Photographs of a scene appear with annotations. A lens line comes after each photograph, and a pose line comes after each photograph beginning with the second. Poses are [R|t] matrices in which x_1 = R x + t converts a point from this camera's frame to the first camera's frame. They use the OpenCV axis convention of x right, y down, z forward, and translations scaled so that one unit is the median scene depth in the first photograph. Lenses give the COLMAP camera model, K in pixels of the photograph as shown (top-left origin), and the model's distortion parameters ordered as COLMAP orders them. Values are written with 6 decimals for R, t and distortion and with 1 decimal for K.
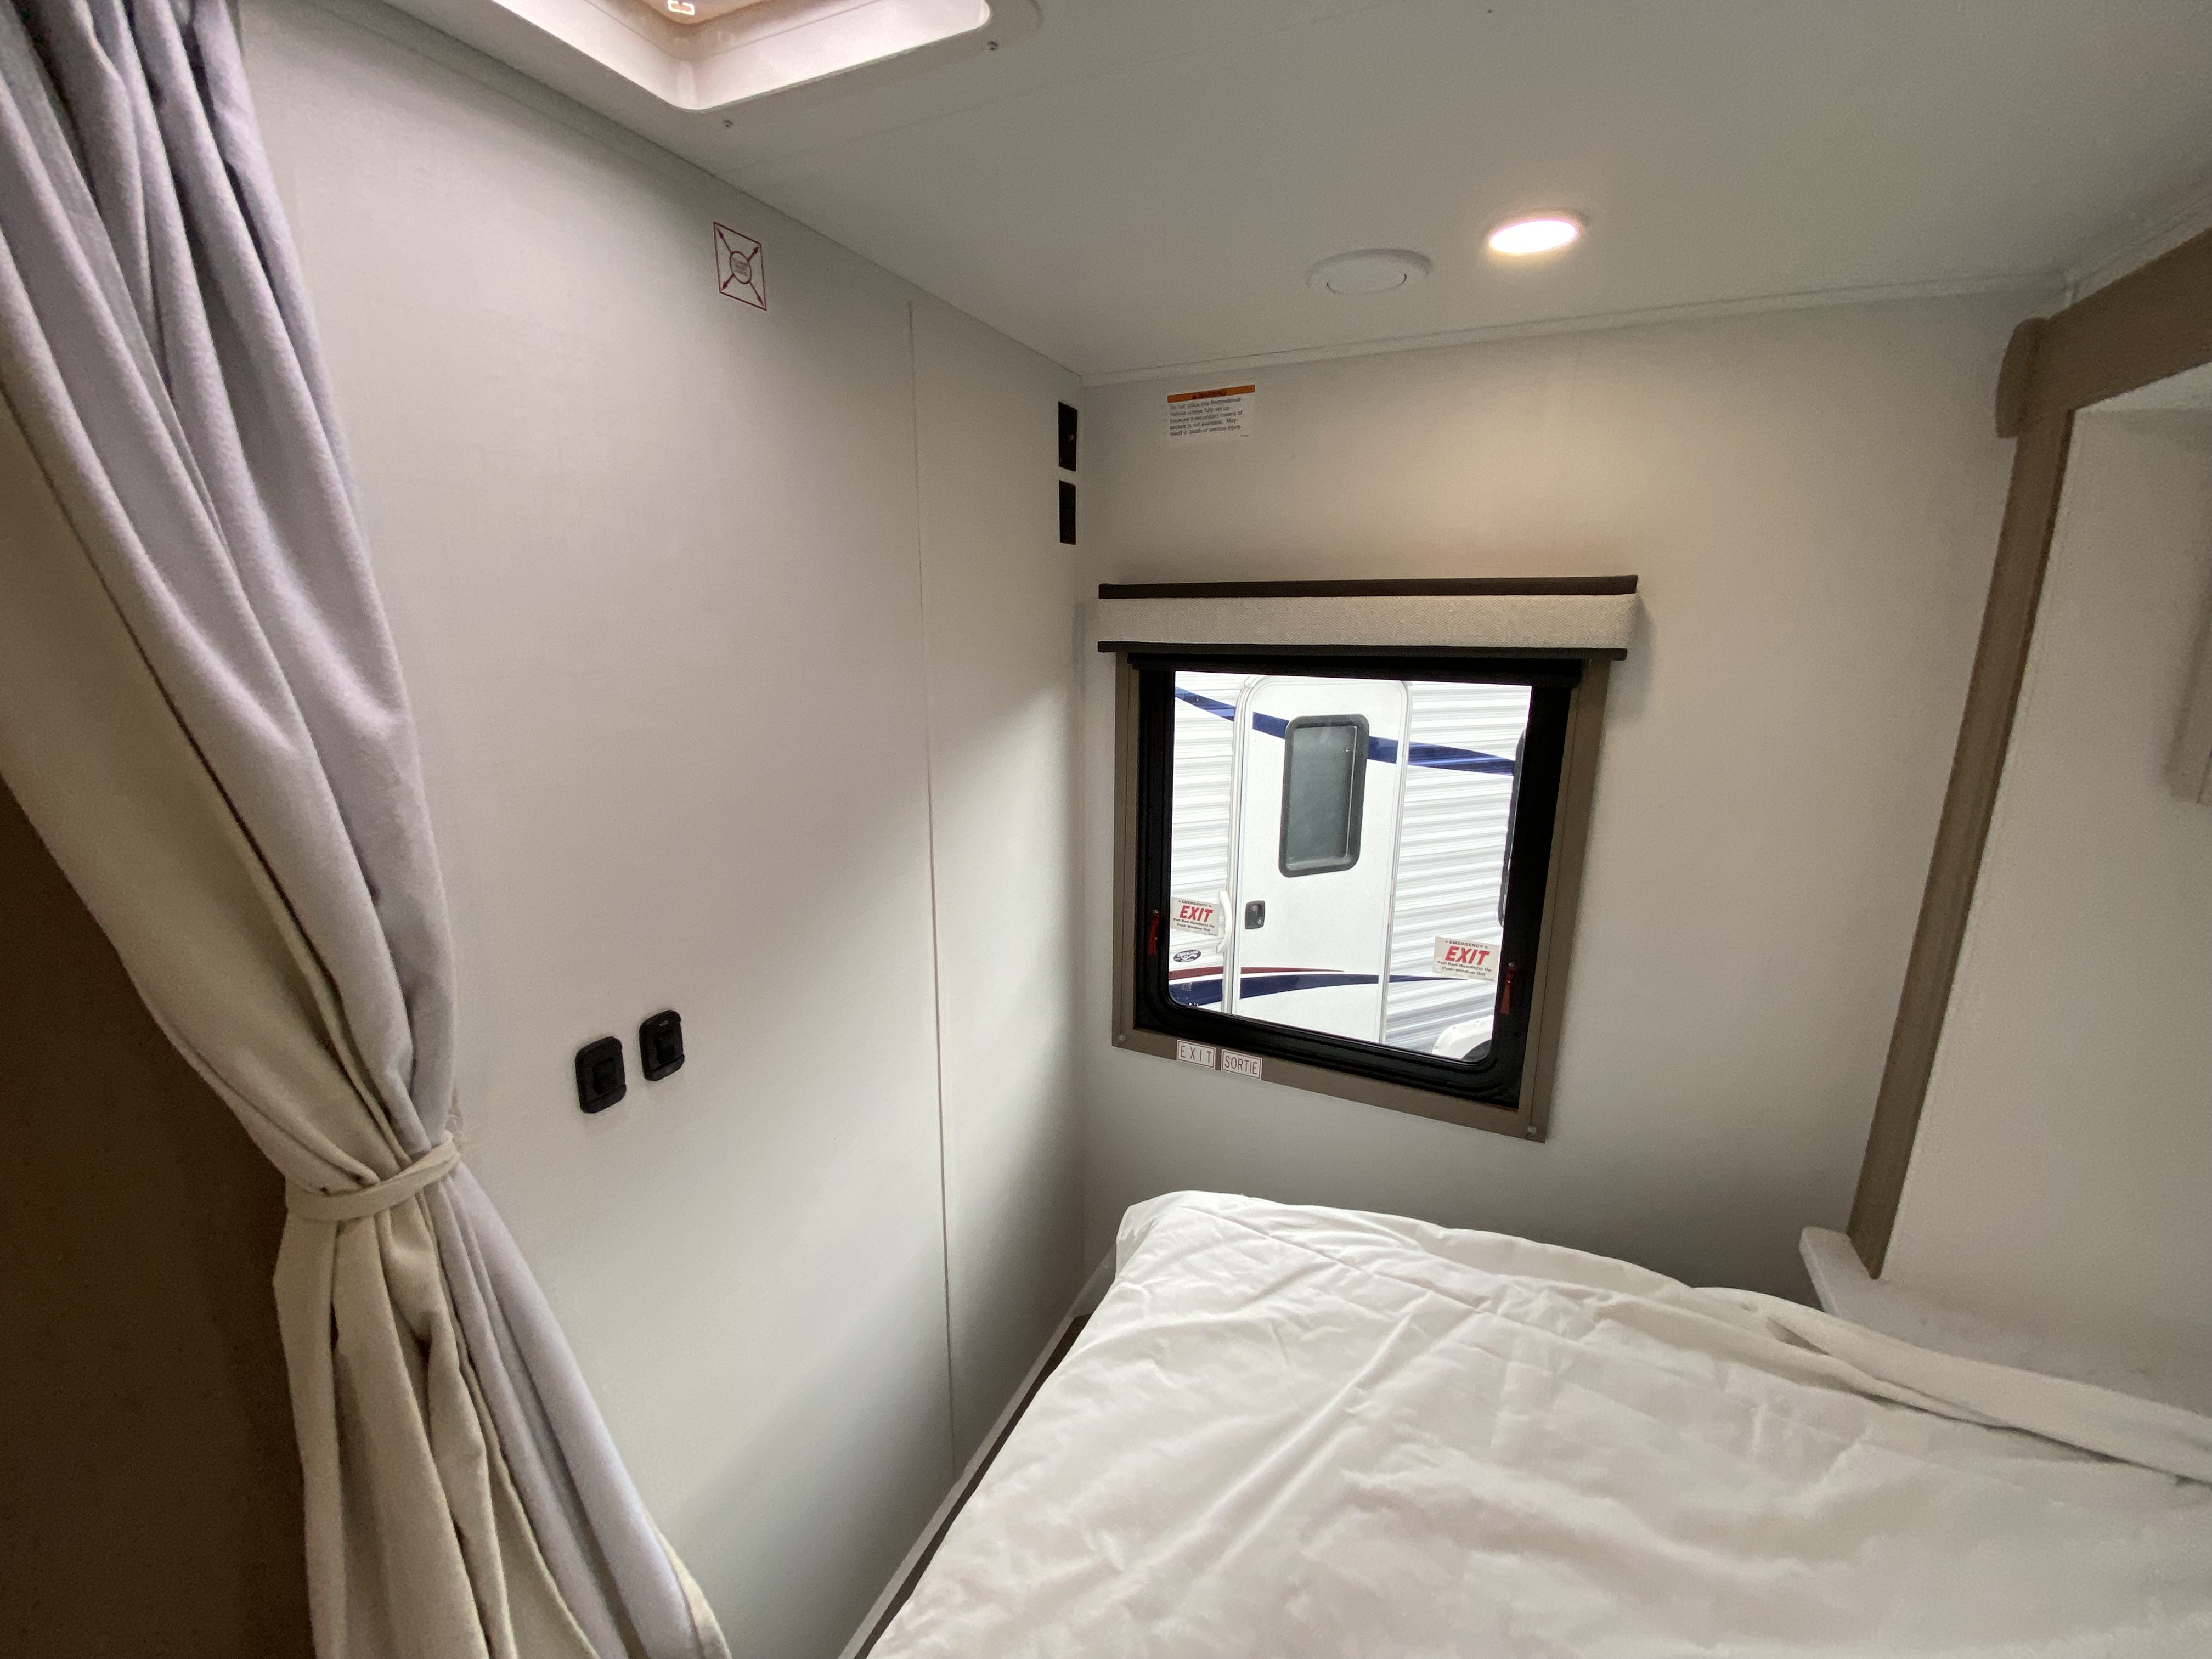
lens RADIAL K [[894.3, 0, 1101.5], [0, 894.3, 830.3], [0, 0, 1]] dist [0.016481, -0.017137]
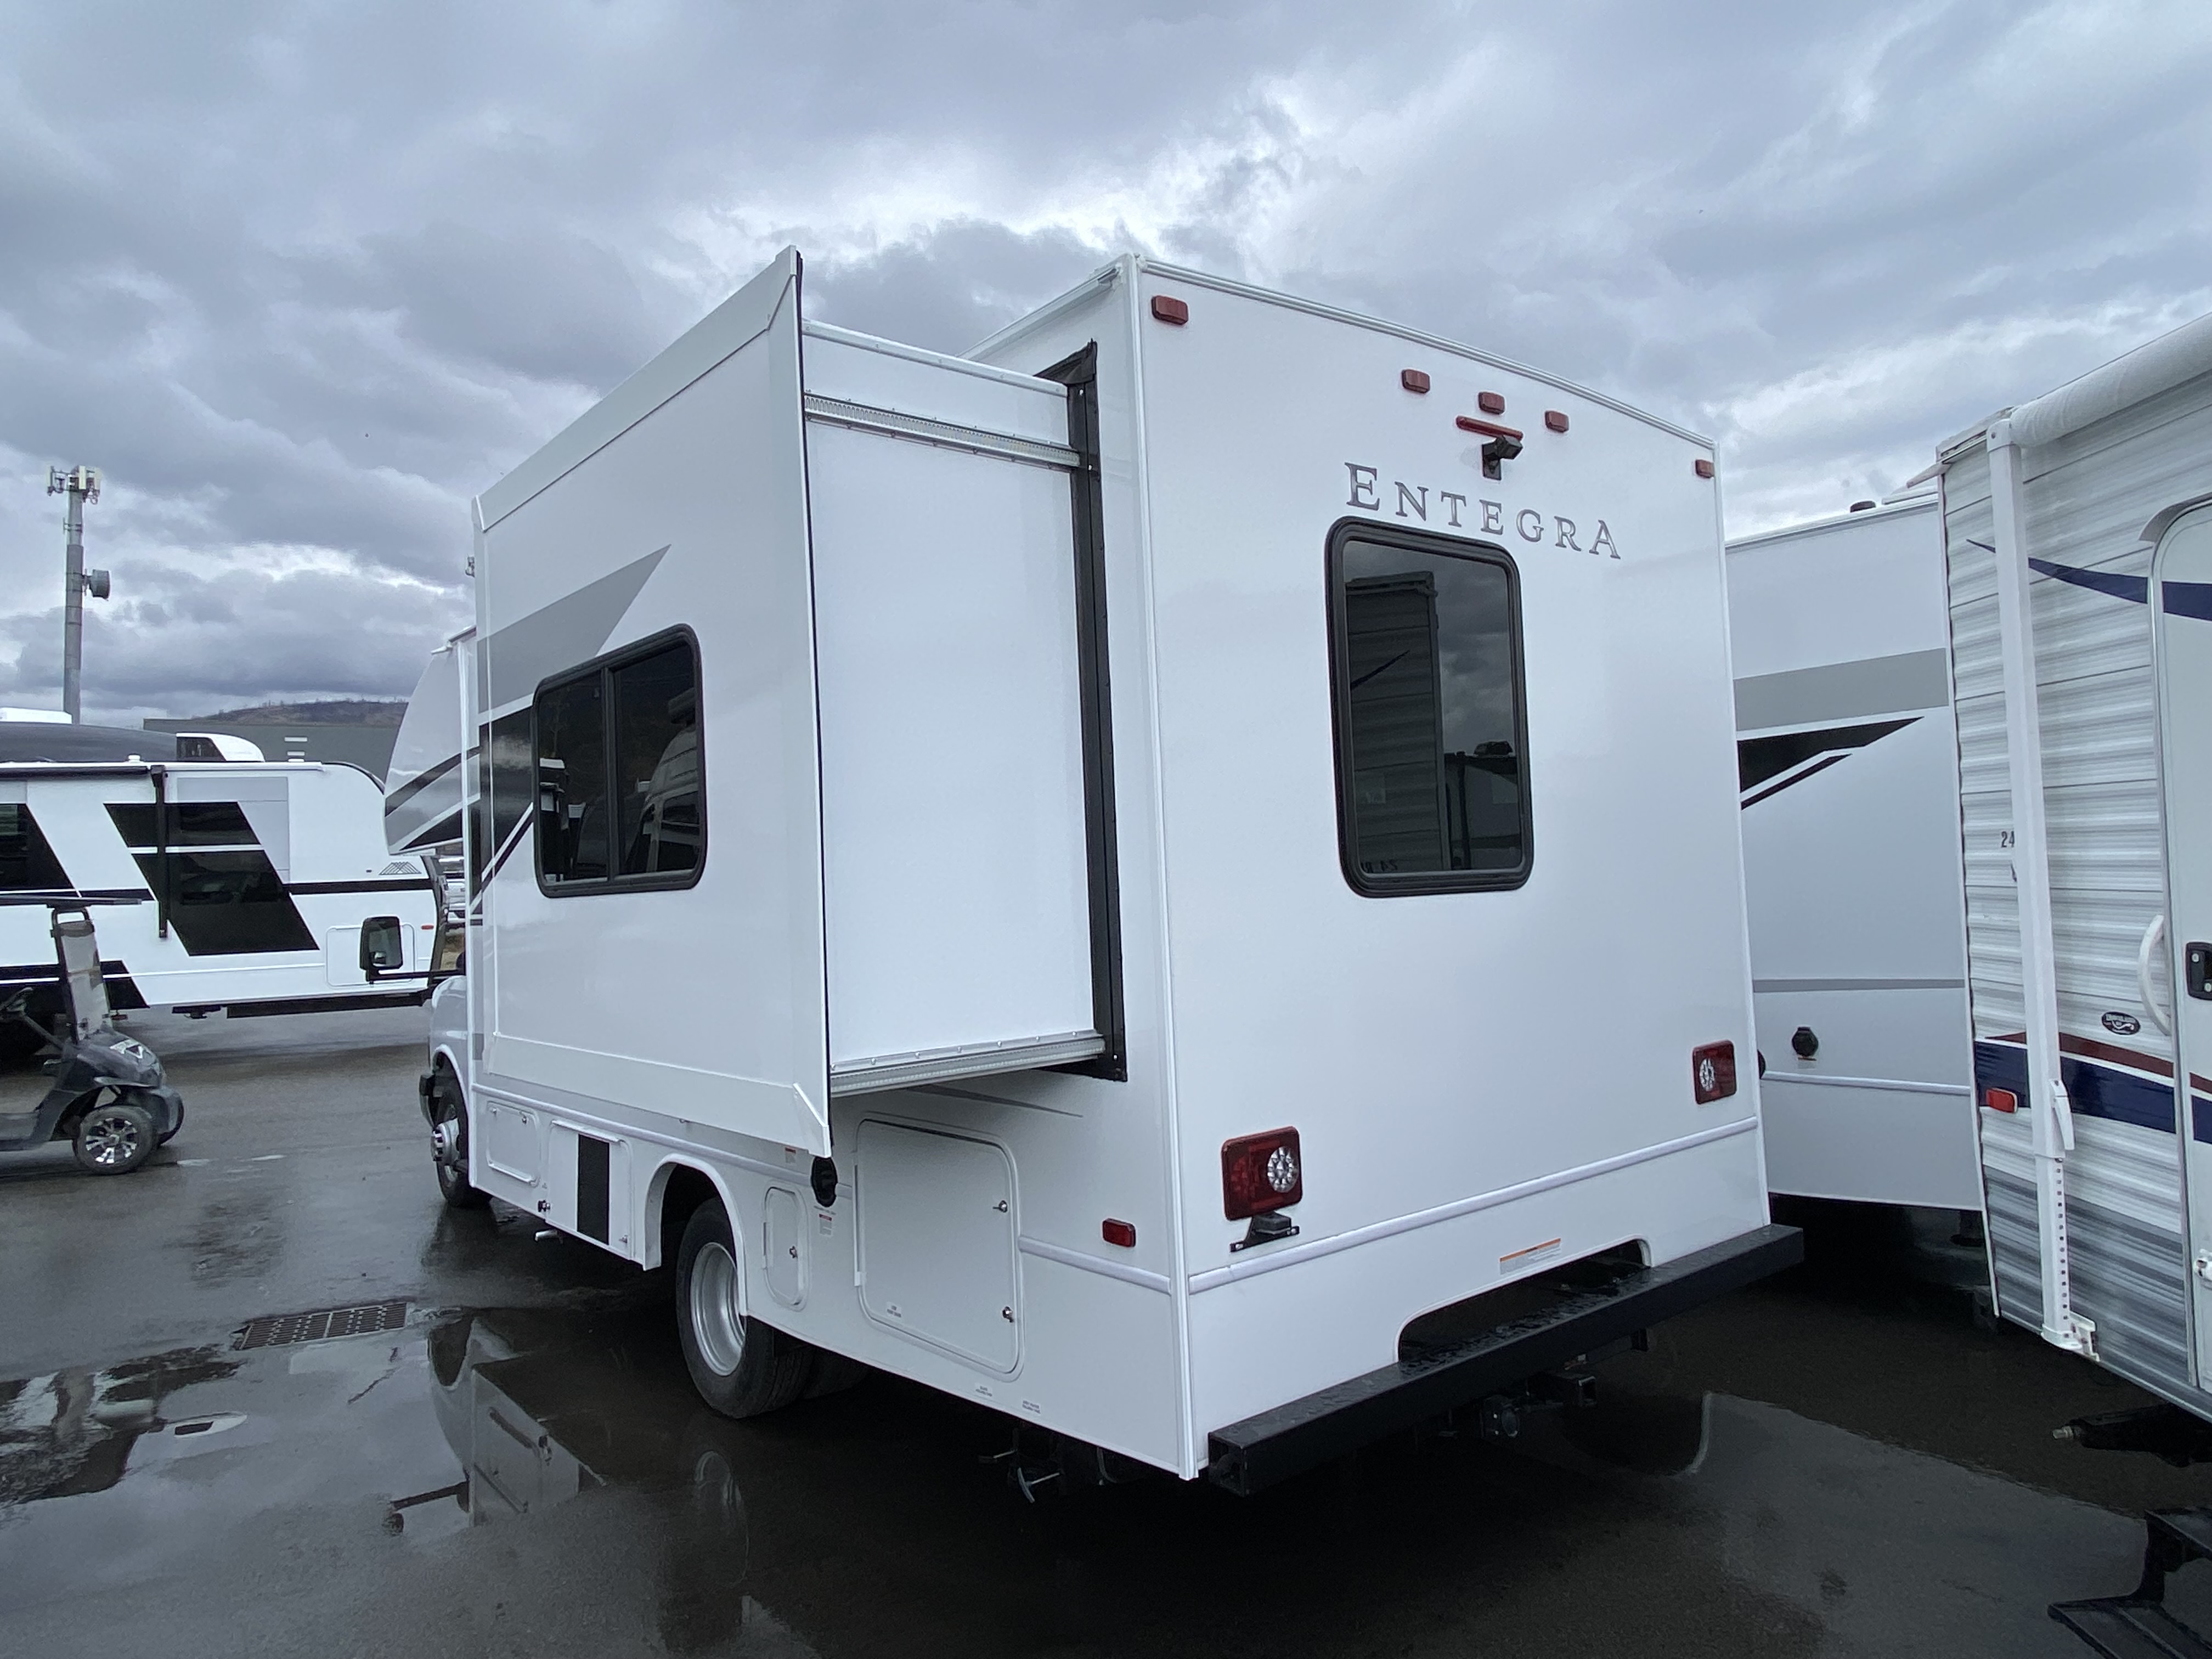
lens RADIAL K [[1396.3, 0, 1094.3], [0, 1396.3, 830.4], [0, 0, 1]] dist [0.058291, -0.001521]
pose [[-0.446822, -0.011439, -0.894550, 2.236860], [-0.163202, 0.984182, 0.068934, 0.116213], [0.879611, 0.176793, -0.441621, 1.492756]]
